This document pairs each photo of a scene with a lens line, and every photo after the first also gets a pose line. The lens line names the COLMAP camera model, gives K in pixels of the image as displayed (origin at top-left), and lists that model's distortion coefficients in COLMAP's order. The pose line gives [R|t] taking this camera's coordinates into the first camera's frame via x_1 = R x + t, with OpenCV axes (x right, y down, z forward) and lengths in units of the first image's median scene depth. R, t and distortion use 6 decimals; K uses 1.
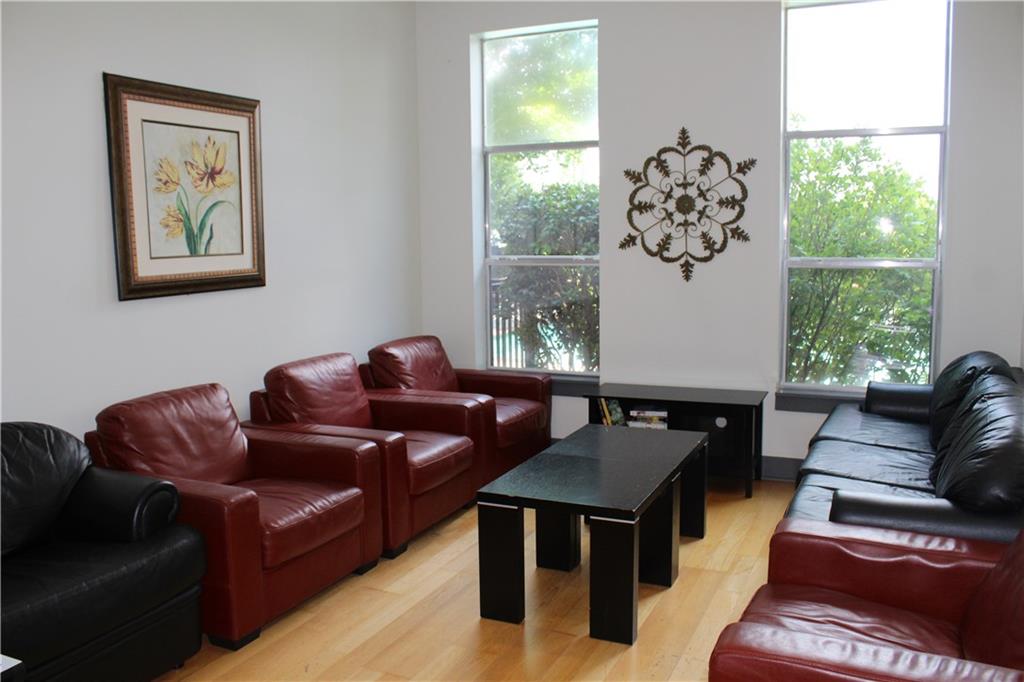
lens RADIAL K [[901.3, 0, 513.1], [0, 901.3, 338.0], [0, 0, 1]] dist [-0.009552, -0.001398]
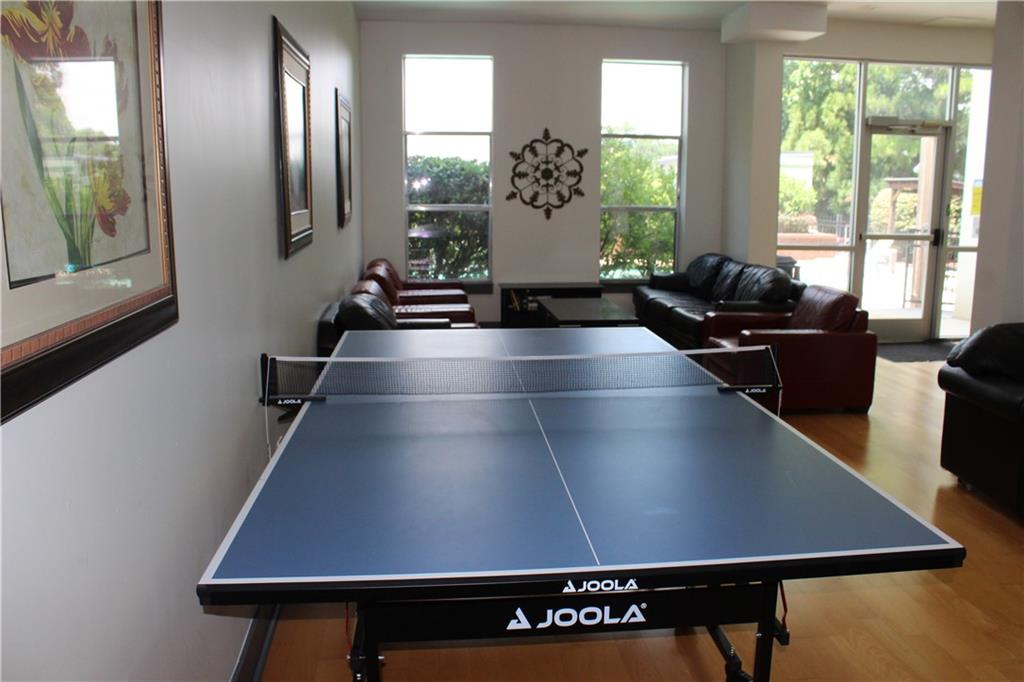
lens RADIAL K [[901.3, 0, 511.9], [0, 901.3, 340.1], [0, 0, 1]] dist [-0.009552, -0.001398]
pose [[0.864545, -0.071327, 0.497468, -0.724376], [0.046323, 0.996973, 0.062441, 0.053068], [-0.500416, -0.030939, 0.865232, -0.434370]]
